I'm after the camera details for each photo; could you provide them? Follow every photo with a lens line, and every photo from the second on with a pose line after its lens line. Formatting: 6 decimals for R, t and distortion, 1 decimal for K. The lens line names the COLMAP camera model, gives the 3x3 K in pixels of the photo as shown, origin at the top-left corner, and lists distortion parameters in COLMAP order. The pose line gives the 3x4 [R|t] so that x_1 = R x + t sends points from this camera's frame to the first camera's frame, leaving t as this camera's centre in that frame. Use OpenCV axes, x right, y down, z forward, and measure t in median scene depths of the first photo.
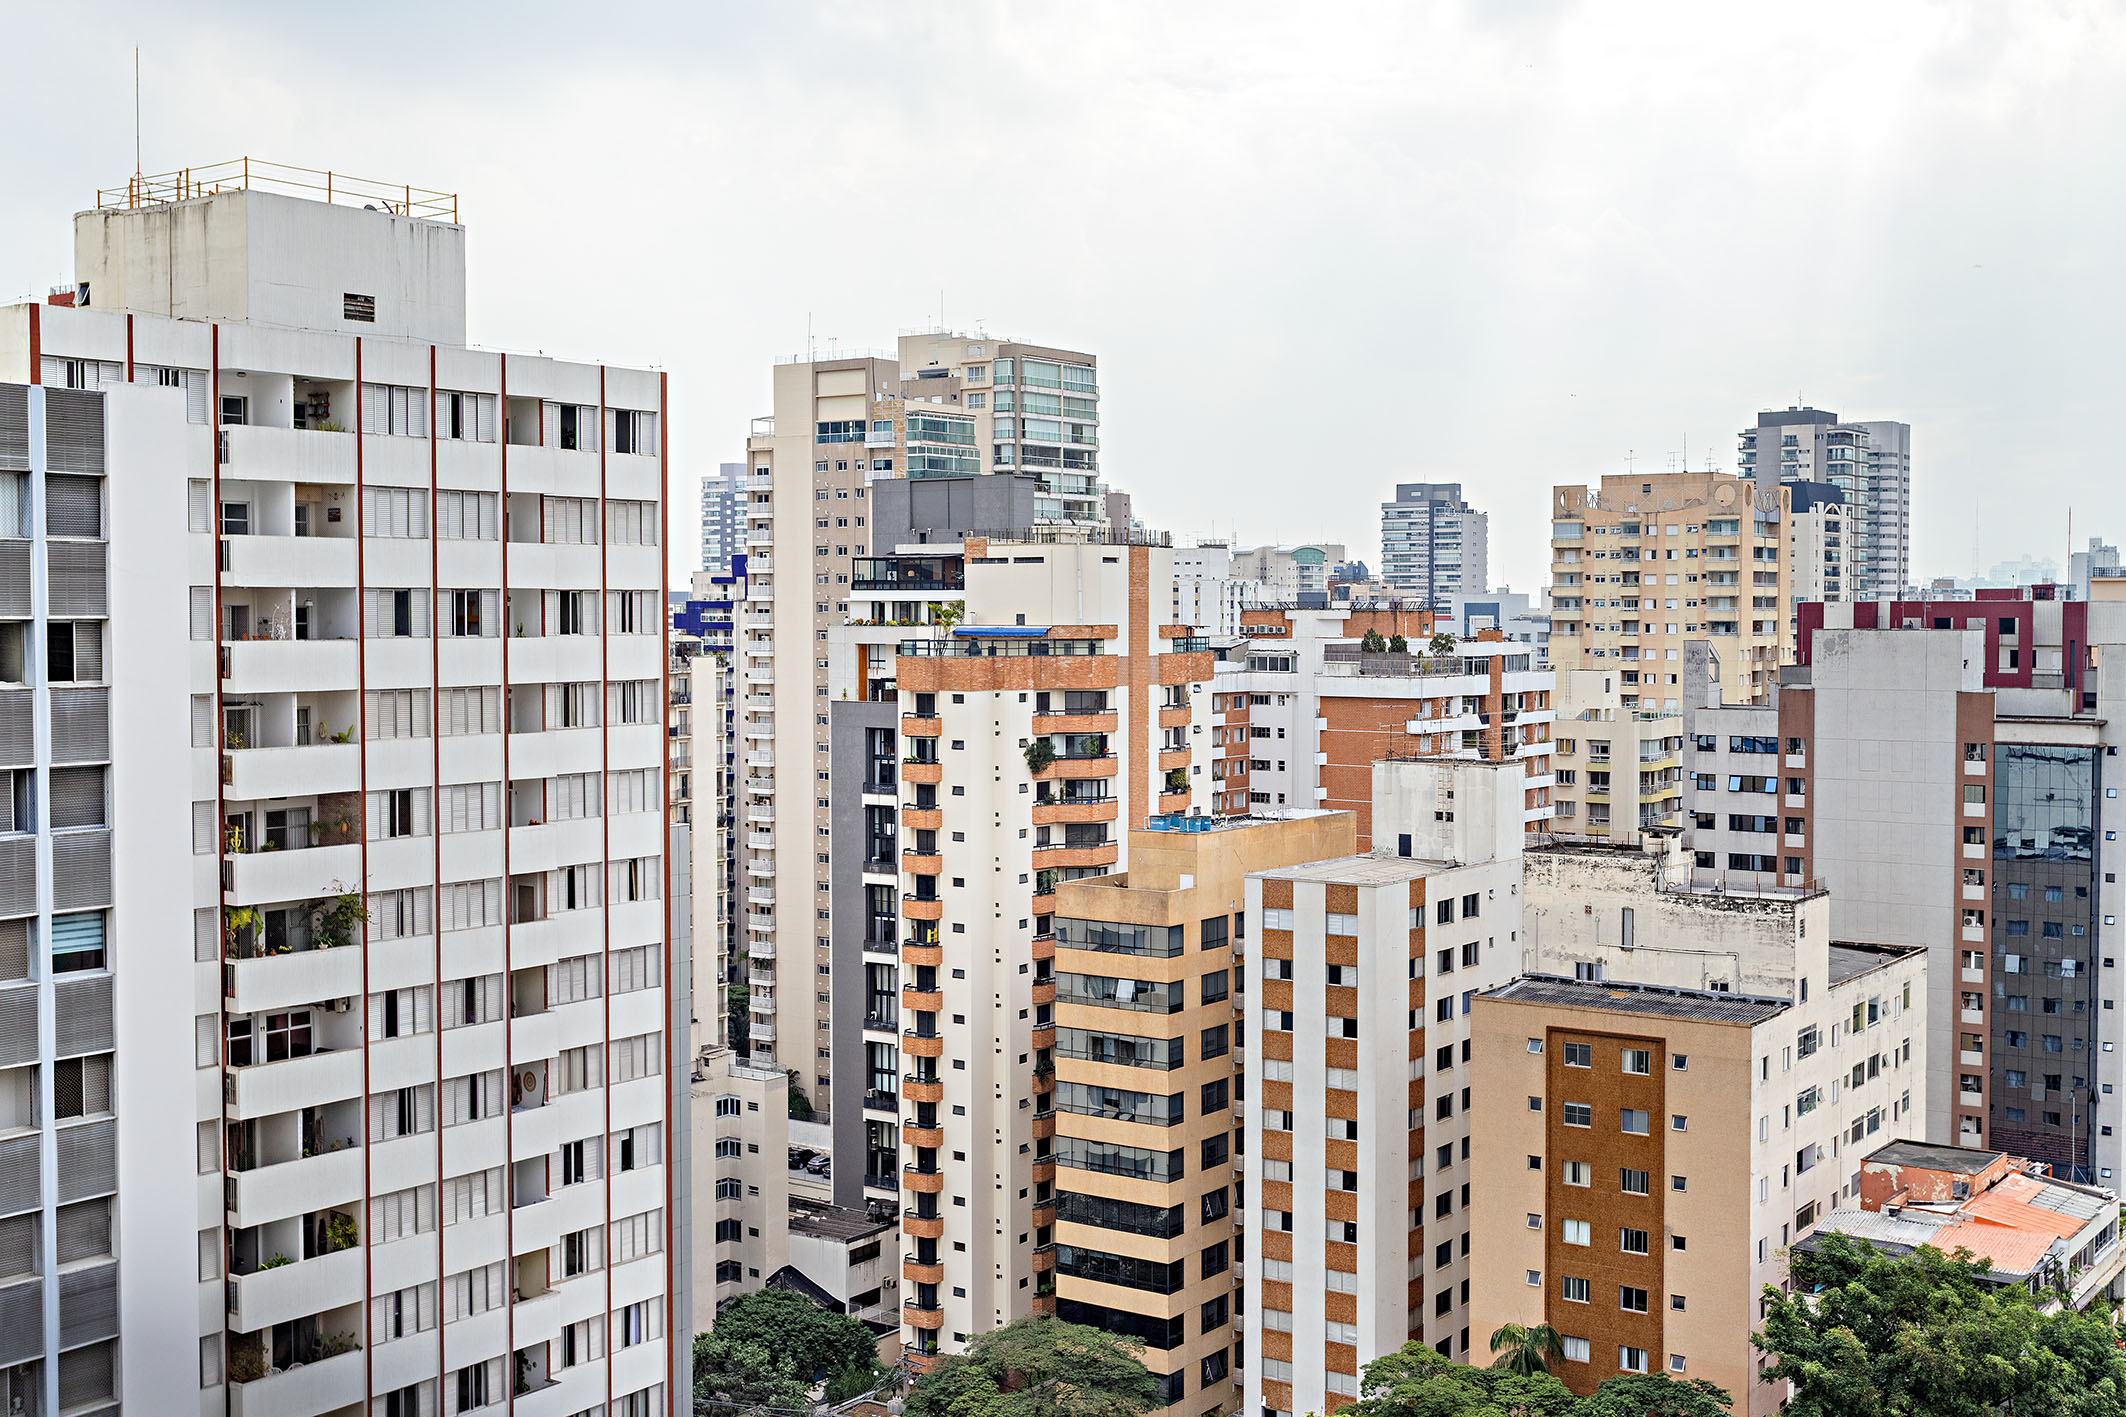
lens RADIAL K [[2533.9, 0, 1060.0], [0, 2533.9, 703.7], [0, 0, 1]] dist [-0.002867, 0.000000]
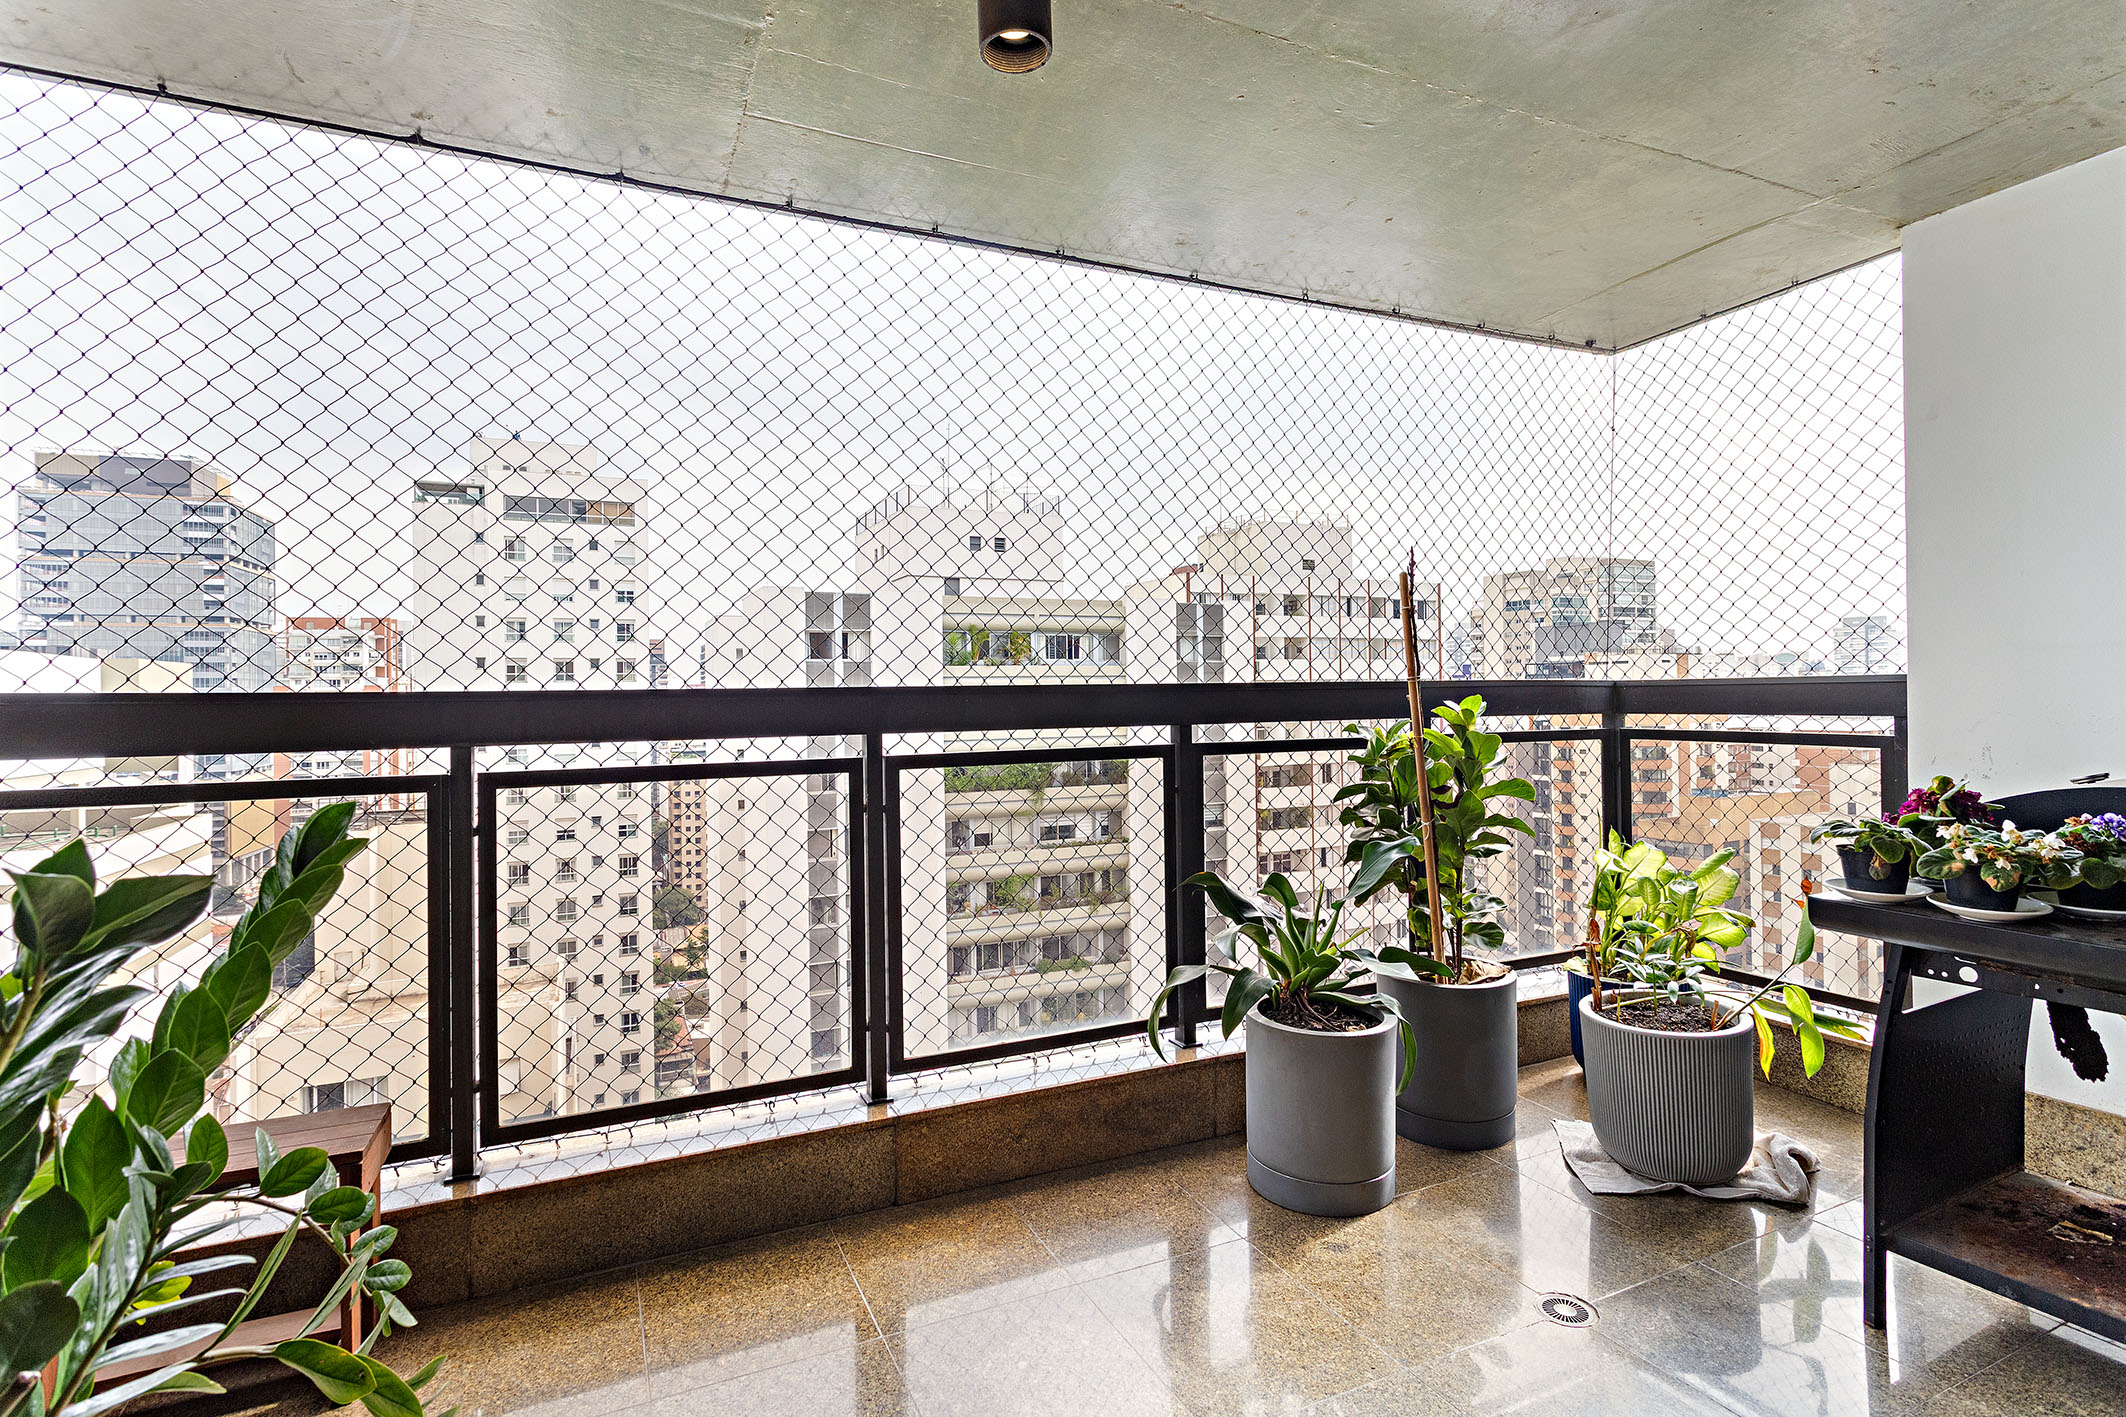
lens RADIAL K [[1043.4, 0, 1032.6], [0, 1043.4, 694.4], [0, 0, 1]] dist [-0.013408, 0.004104]
pose [[0.861991, -0.014419, -0.506719, 0.003562], [-0.001384, 0.999525, -0.030796, -0.003905], [0.506922, 0.027247, 0.861561, 0.031262]]
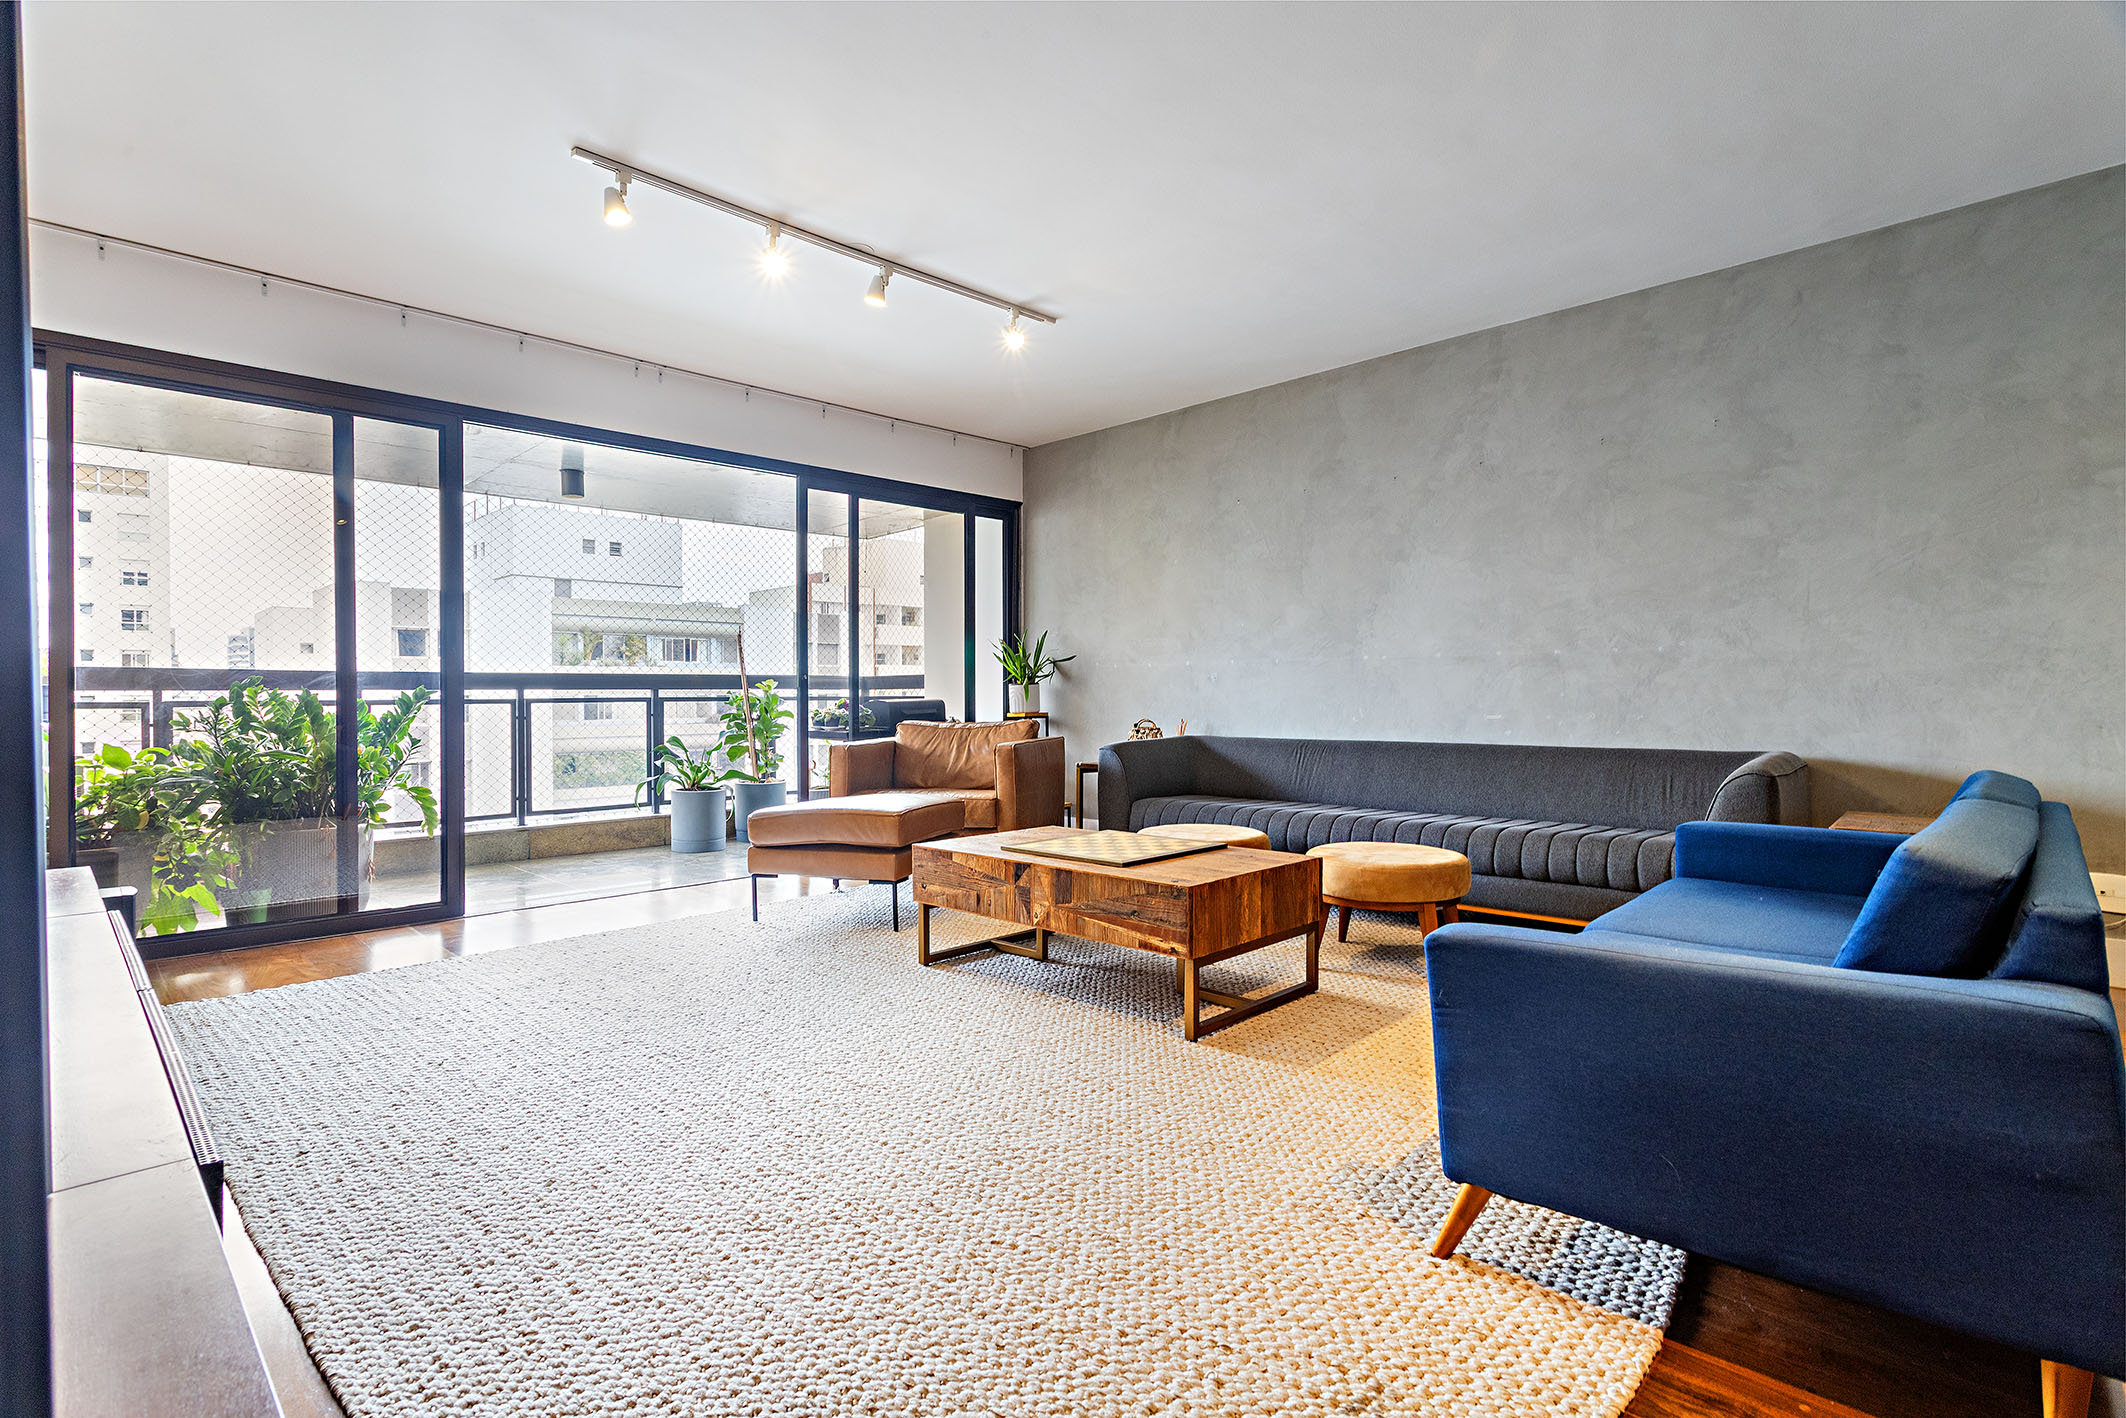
lens RADIAL K [[1043.4, 0, 1125.7], [0, 1043.4, 702.0], [0, 0, 1]] dist [-0.013408, 0.004104]
pose [[0.993591, -0.008898, -0.112683, 0.829918], [0.005803, 0.999597, -0.027771, 0.077416], [0.112885, 0.026939, 0.993243, -1.125026]]
